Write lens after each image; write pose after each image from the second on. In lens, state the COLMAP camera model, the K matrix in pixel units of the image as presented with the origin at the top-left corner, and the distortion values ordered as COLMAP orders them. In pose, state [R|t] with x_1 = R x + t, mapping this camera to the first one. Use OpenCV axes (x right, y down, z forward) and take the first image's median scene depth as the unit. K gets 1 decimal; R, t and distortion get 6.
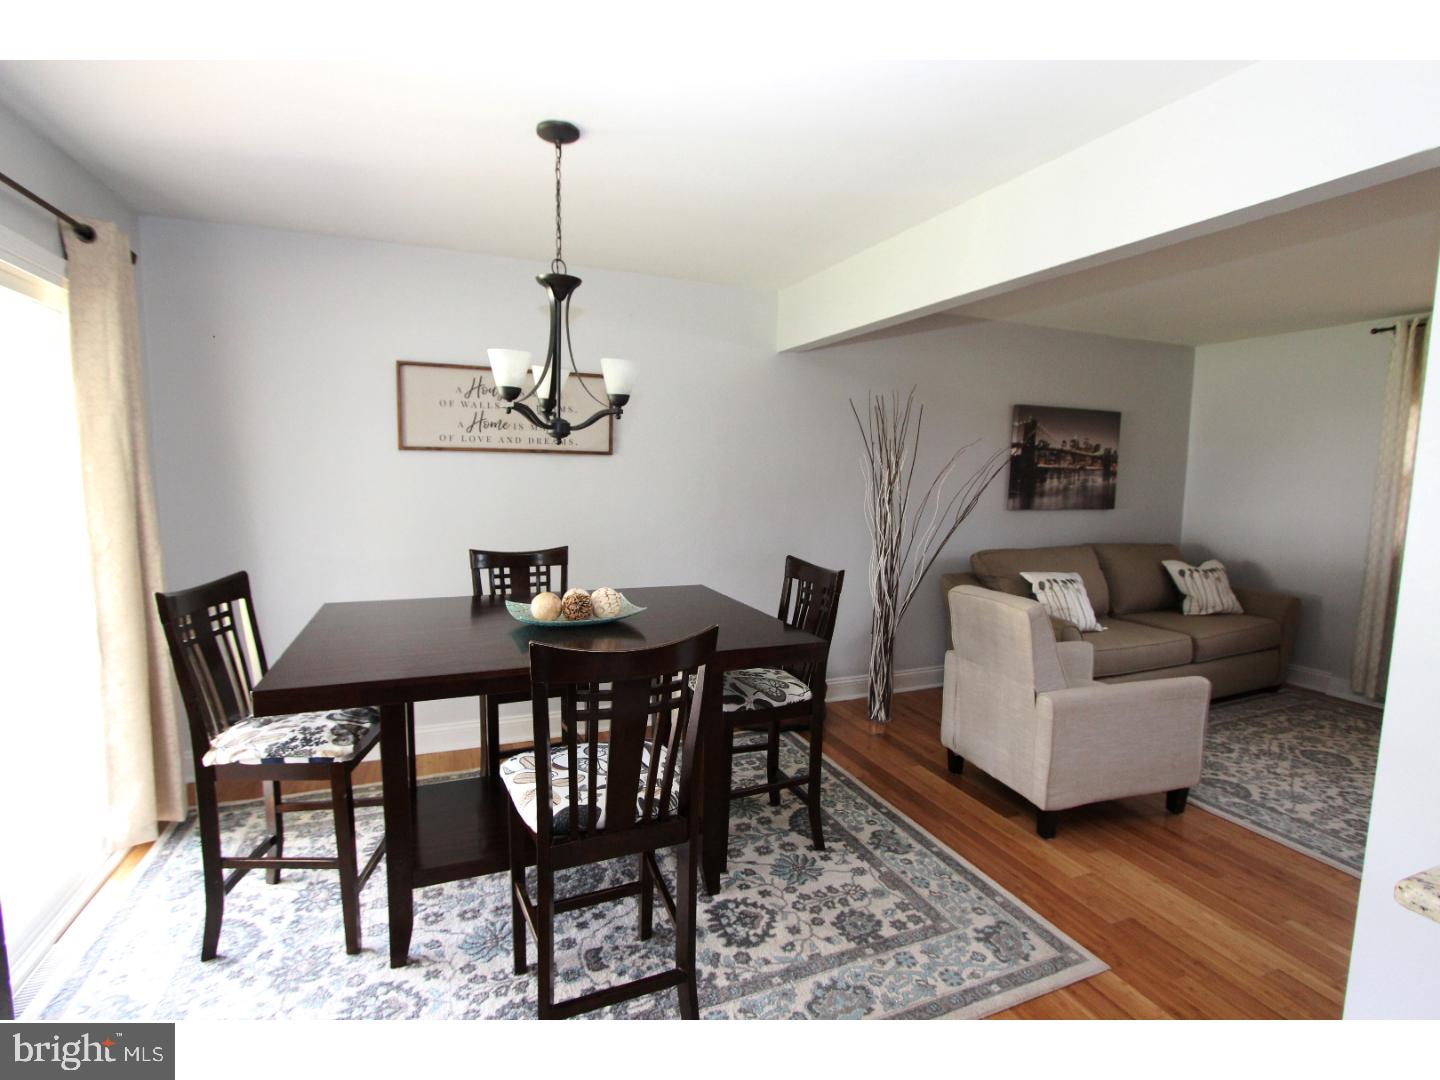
lens RADIAL K [[679.4, 0, 720.0], [0, 679.4, 540.0], [0, 0, 1]] dist [-0.001445, -0.000038]
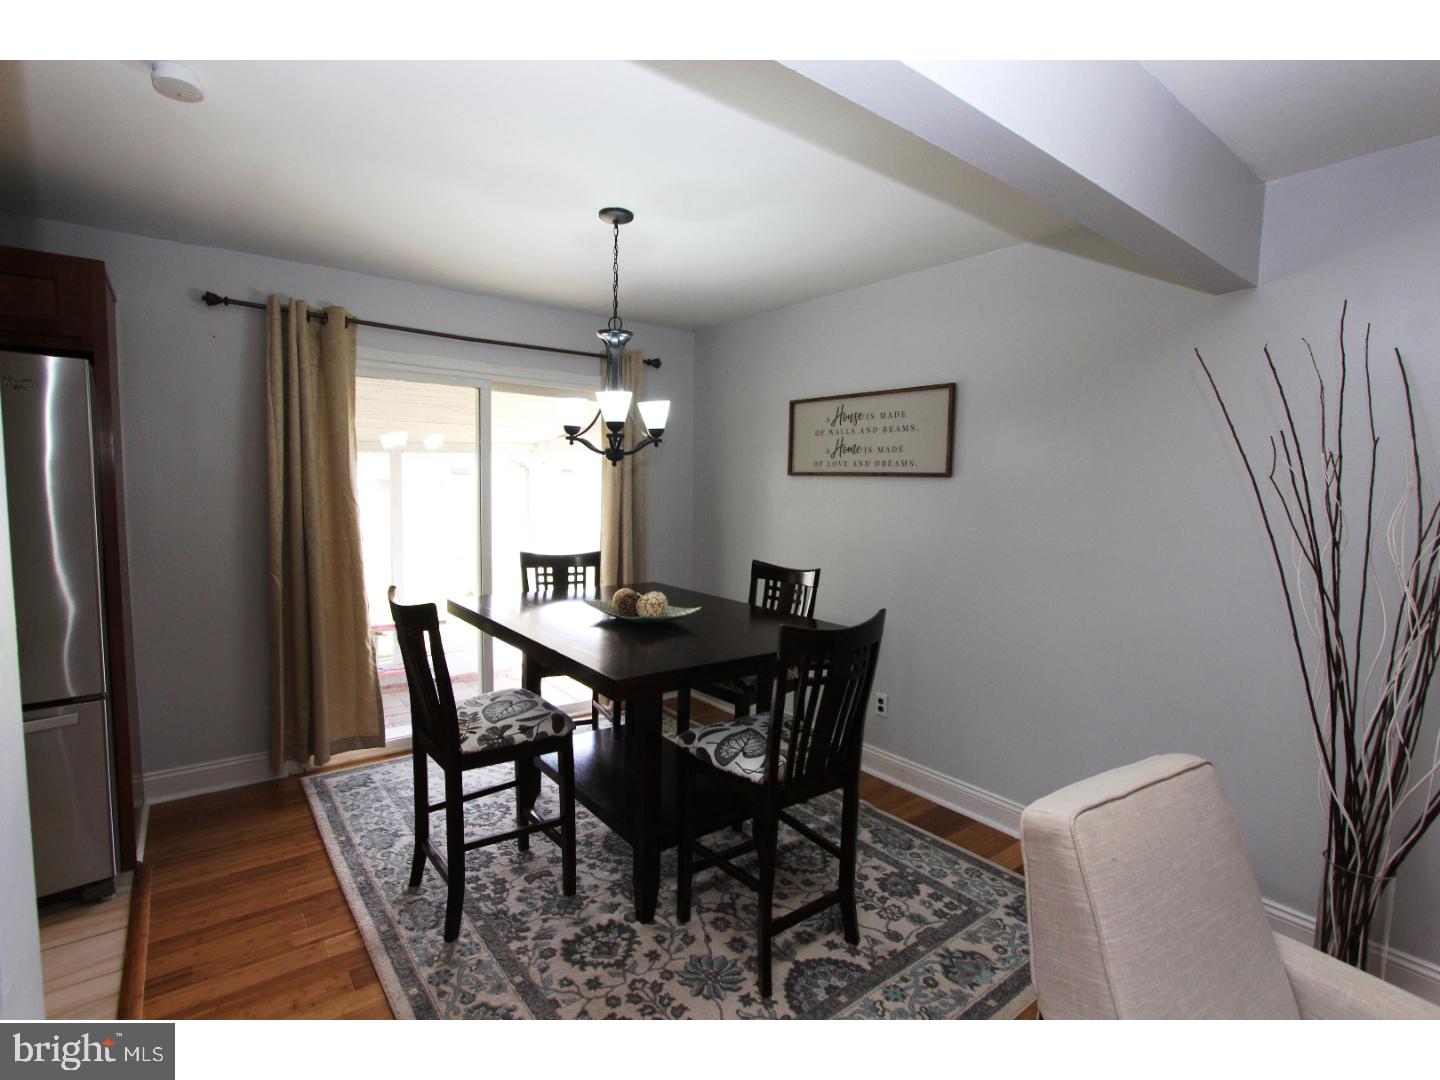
lens RADIAL K [[697.1, 0, 720.0], [0, 697.1, 540.0], [0, 0, 1]] dist [0.000161, 0.000160]
pose [[0.272916, 0.067306, -0.959681, 0.879652], [-0.115945, 0.992580, 0.036640, -0.066471], [0.955025, 0.101270, 0.278695, 0.721313]]
